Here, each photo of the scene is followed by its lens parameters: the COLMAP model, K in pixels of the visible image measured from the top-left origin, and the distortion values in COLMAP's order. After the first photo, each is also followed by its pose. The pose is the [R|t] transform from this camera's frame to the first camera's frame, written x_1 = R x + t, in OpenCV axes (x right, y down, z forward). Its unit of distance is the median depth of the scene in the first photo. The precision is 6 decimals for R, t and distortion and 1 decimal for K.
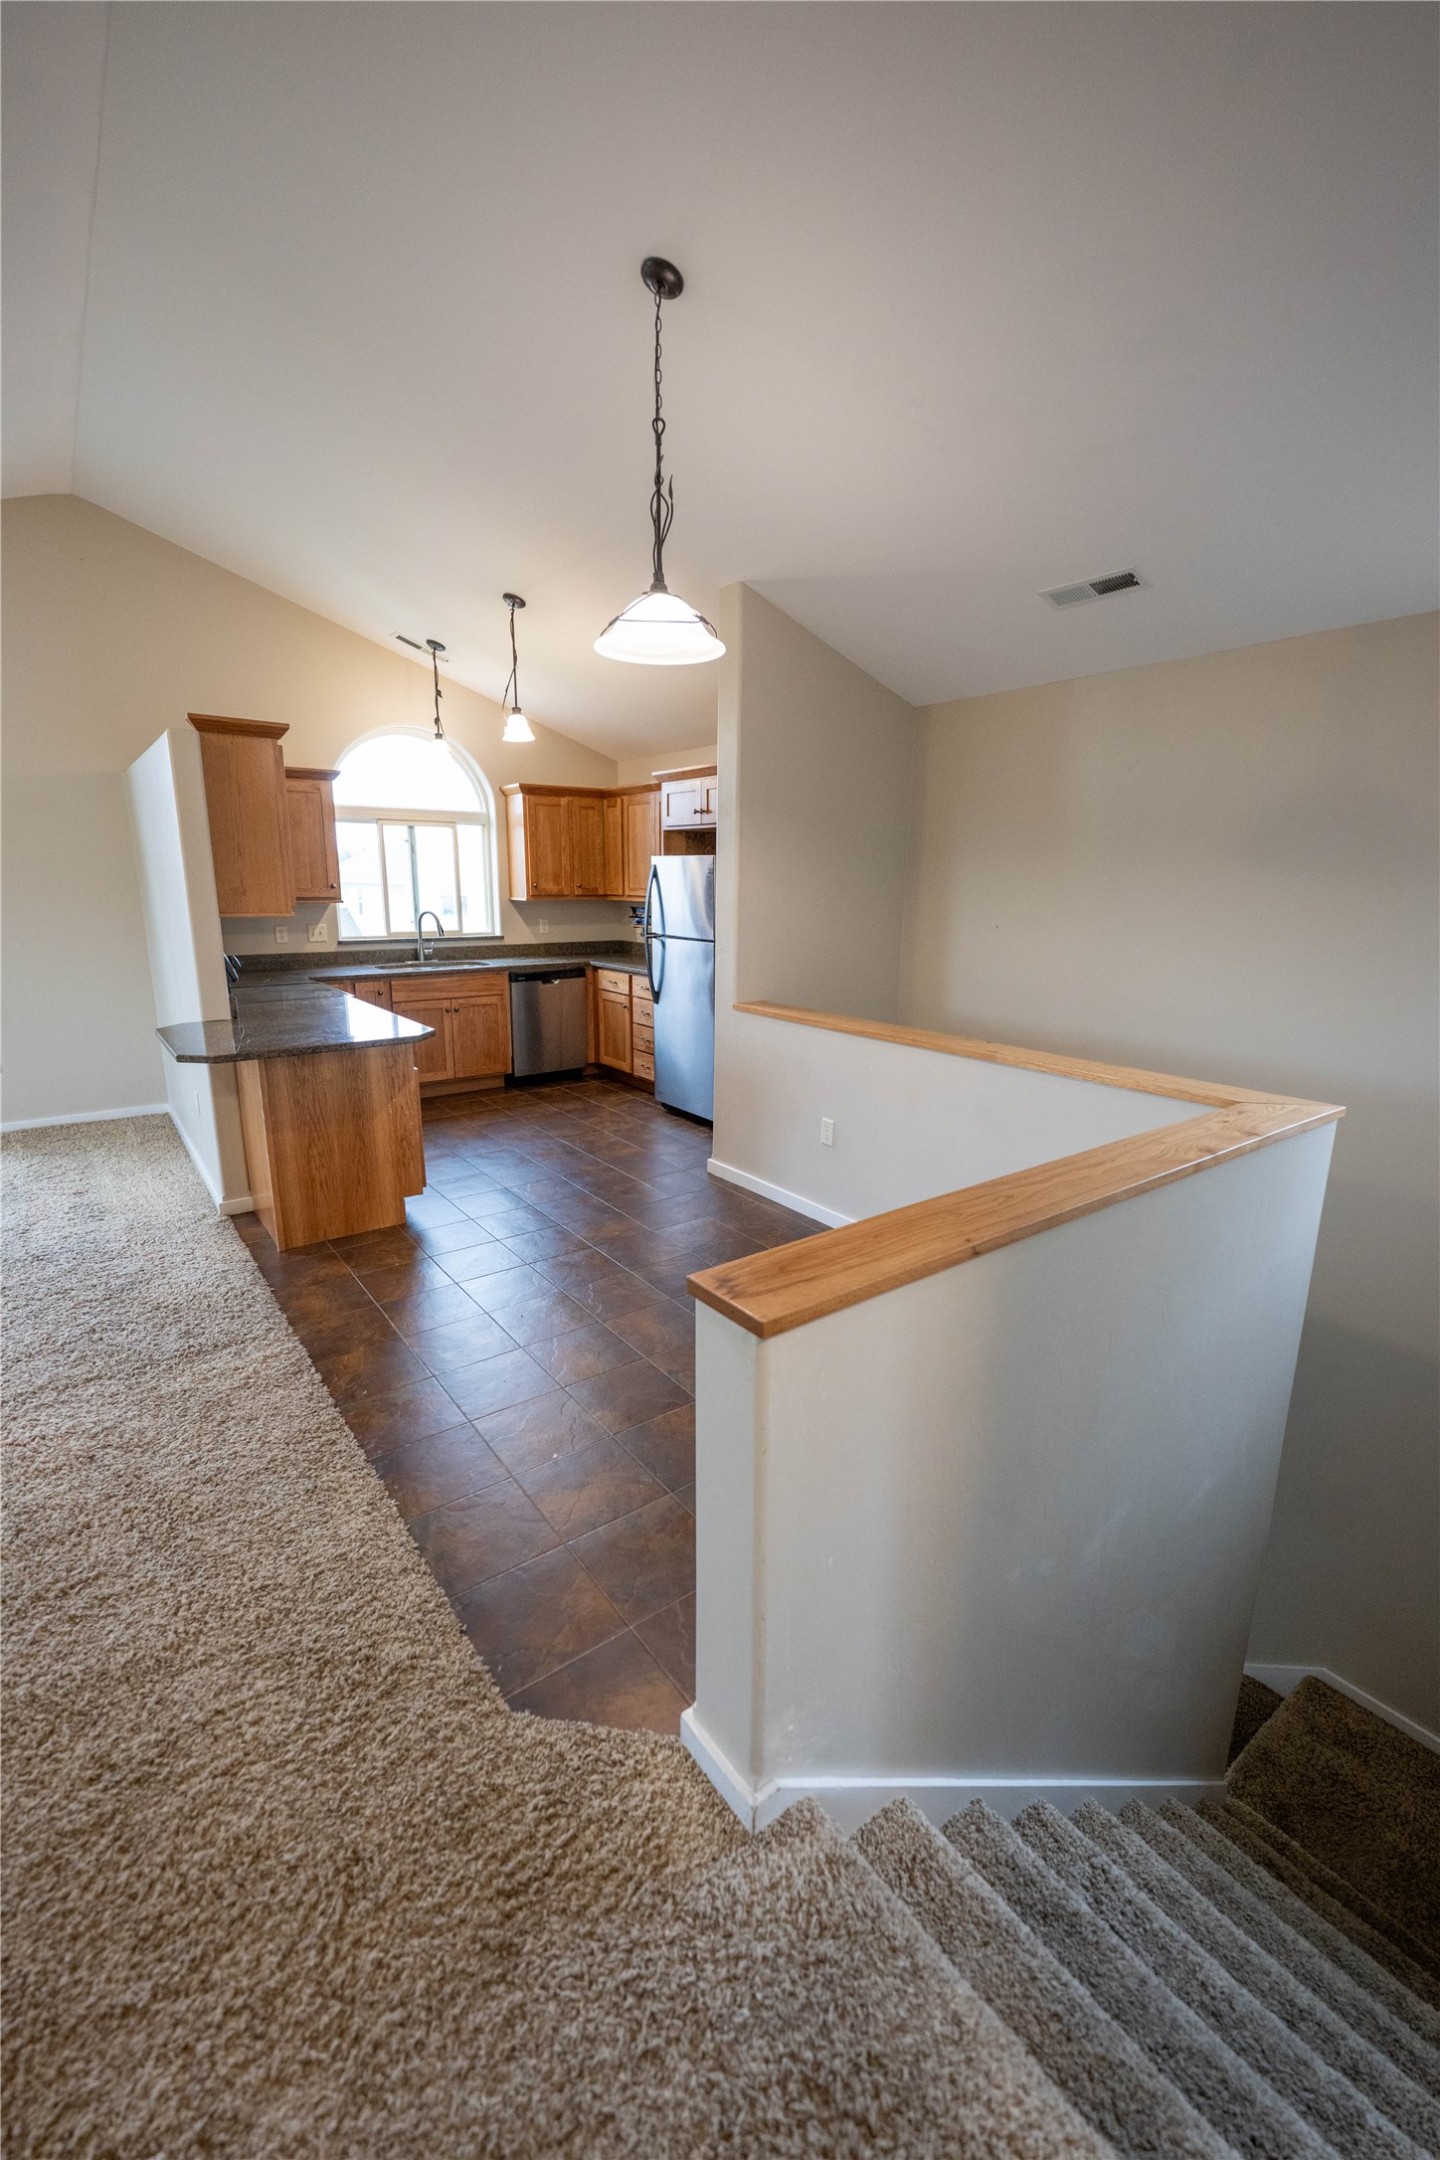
lens RADIAL K [[888.7, 0, 726.6], [0, 888.7, 1083.4], [0, 0, 1]] dist [-0.011382, -0.000492]
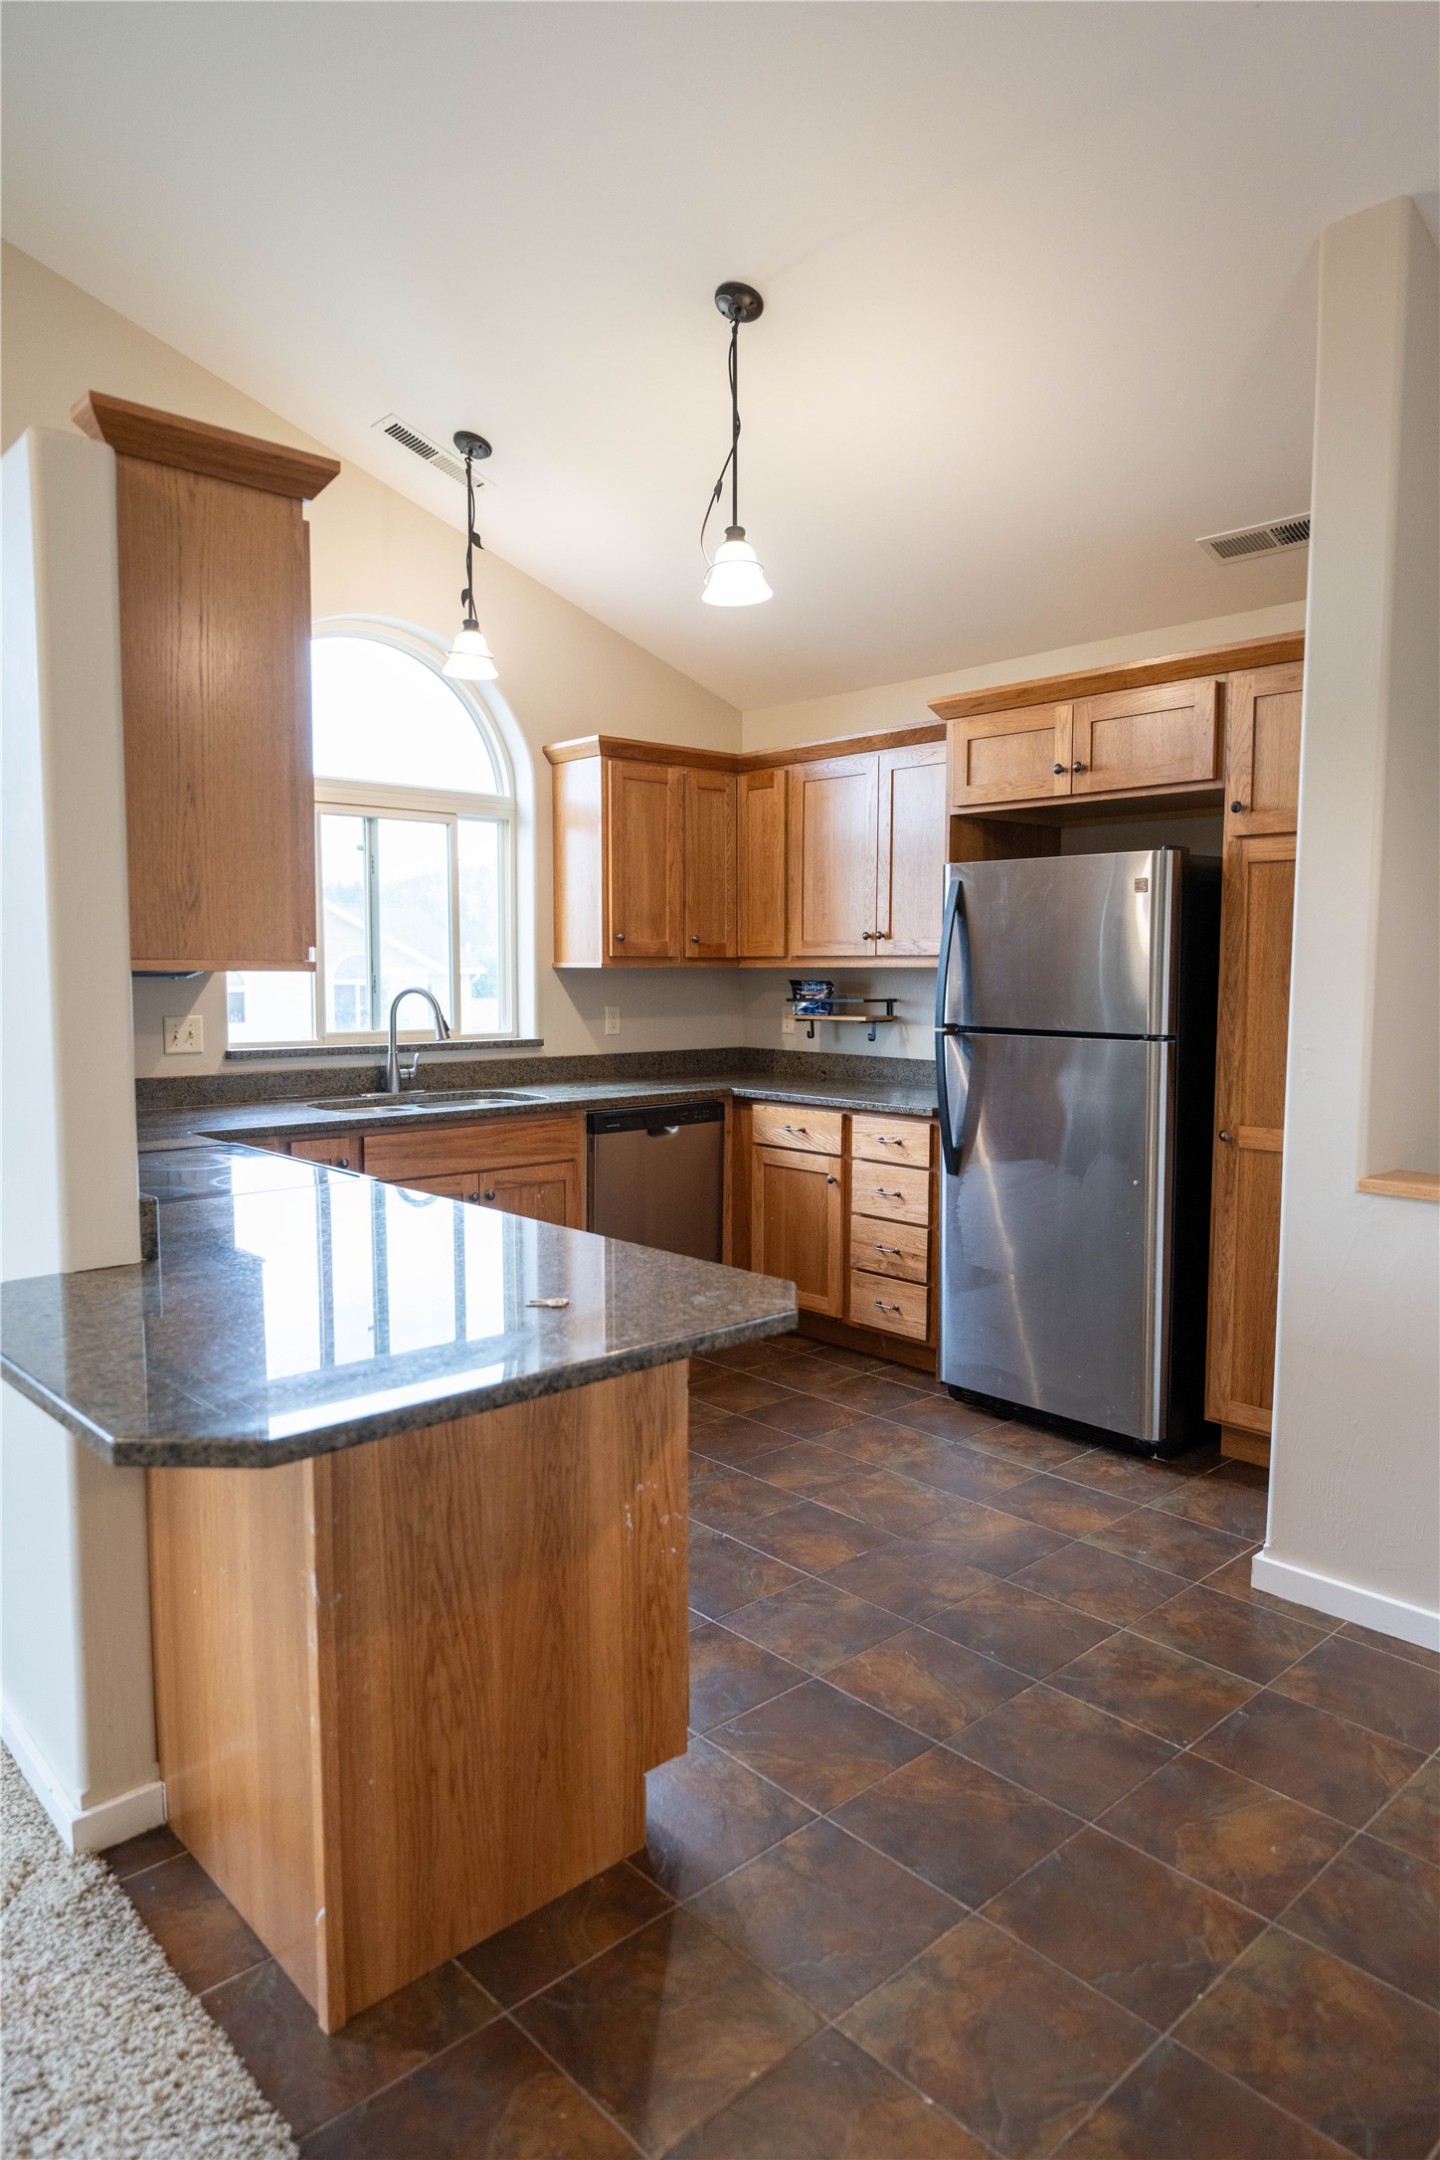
lens RADIAL K [[1334.0, 0, 722.8], [0, 1334.0, 1081.7], [0, 0, 1]] dist [-0.007627, 0.002254]
pose [[0.995551, -0.015784, 0.092898, -0.239007], [0.028833, 0.989611, -0.140850, -0.039089], [-0.089710, 0.142902, 0.985663, 0.287317]]
